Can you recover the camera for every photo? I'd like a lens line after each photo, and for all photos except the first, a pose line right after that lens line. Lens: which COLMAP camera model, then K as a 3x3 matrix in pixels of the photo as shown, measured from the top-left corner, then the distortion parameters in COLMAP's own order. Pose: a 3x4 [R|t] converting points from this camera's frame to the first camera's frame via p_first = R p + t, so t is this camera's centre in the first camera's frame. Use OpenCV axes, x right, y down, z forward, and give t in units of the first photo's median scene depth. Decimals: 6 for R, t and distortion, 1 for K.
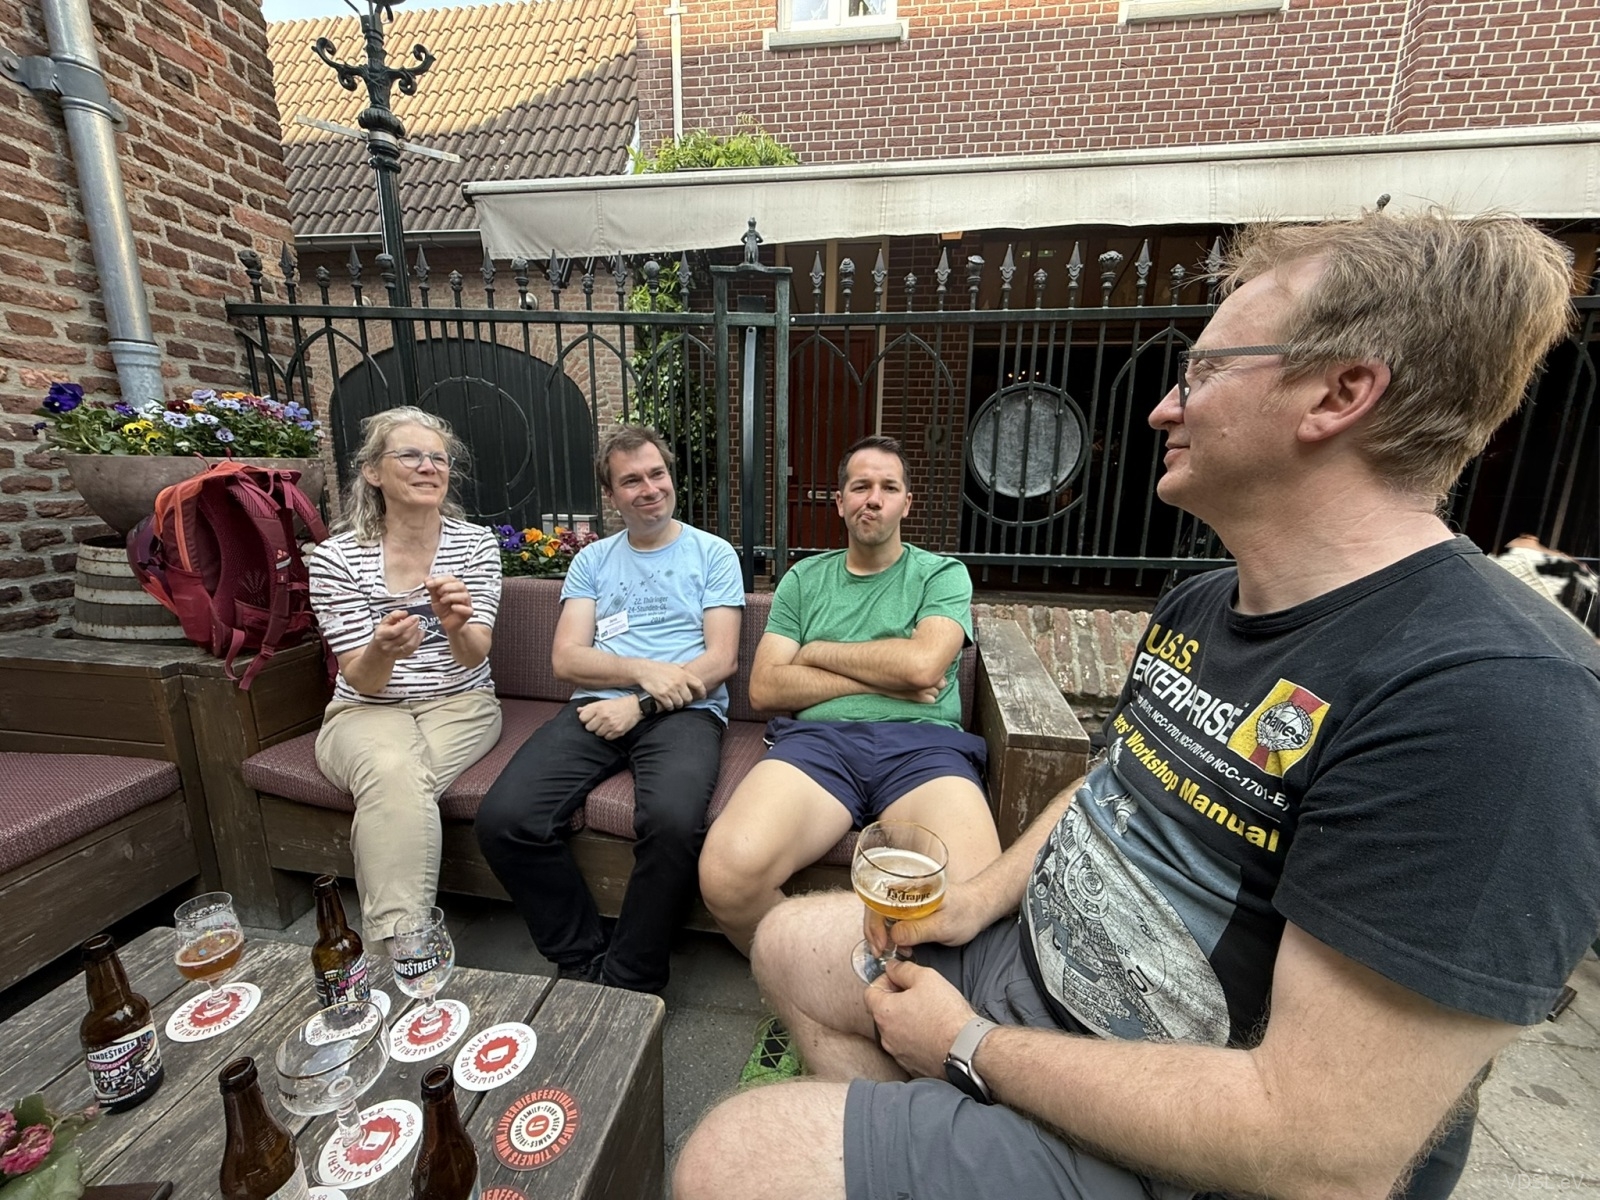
lens RADIAL K [[657.3, 0, 787.6], [0, 657.3, 610.2], [0, 0, 1]] dist [0.001244, 0.000477]
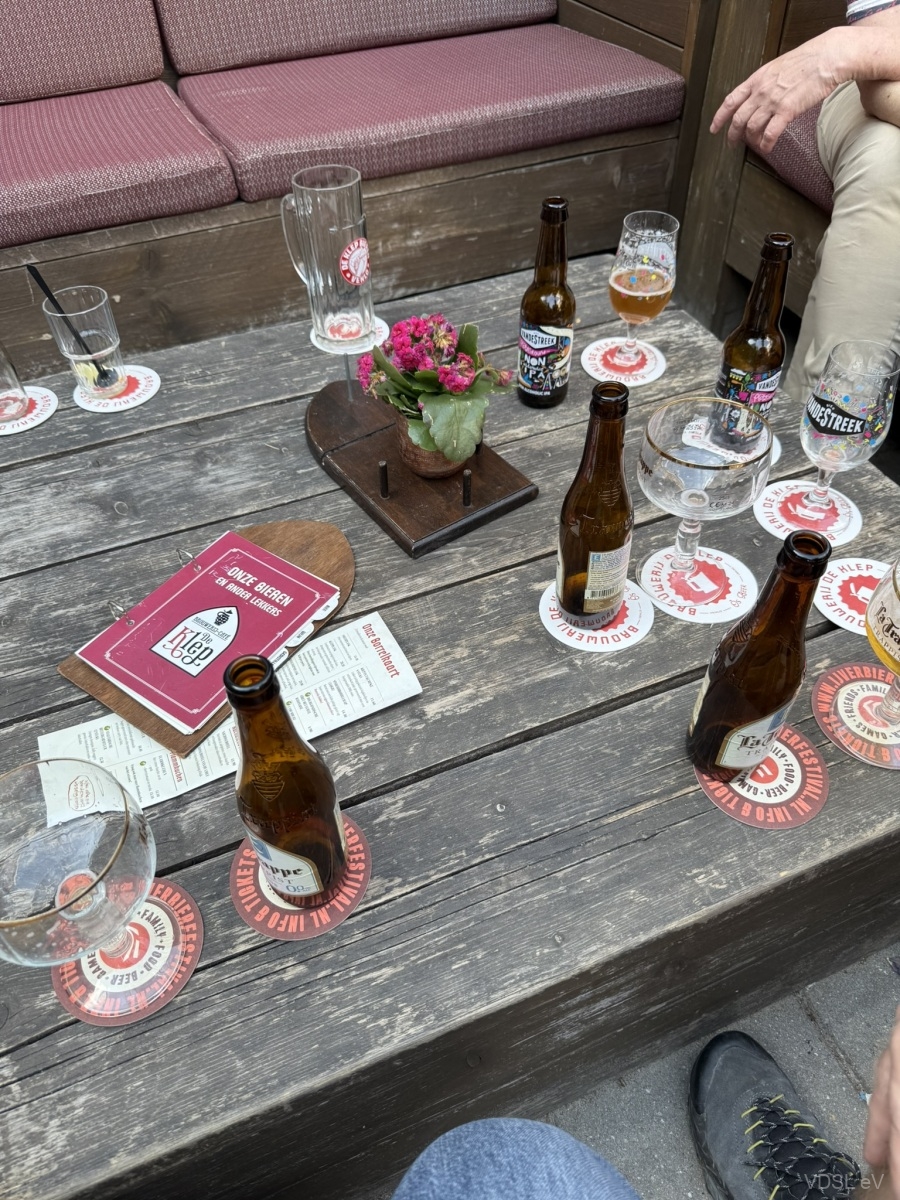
lens RADIAL K [[855.9, 0, 447.4], [0, 855.9, 602.0], [0, 0, 1]] dist [-0.040858, -0.012822]
pose [[0.504633, 0.603958, -0.616913, -0.124198], [-0.164418, 0.768723, 0.618087, 0.216253], [0.847533, -0.210475, 0.487224, 0.217575]]
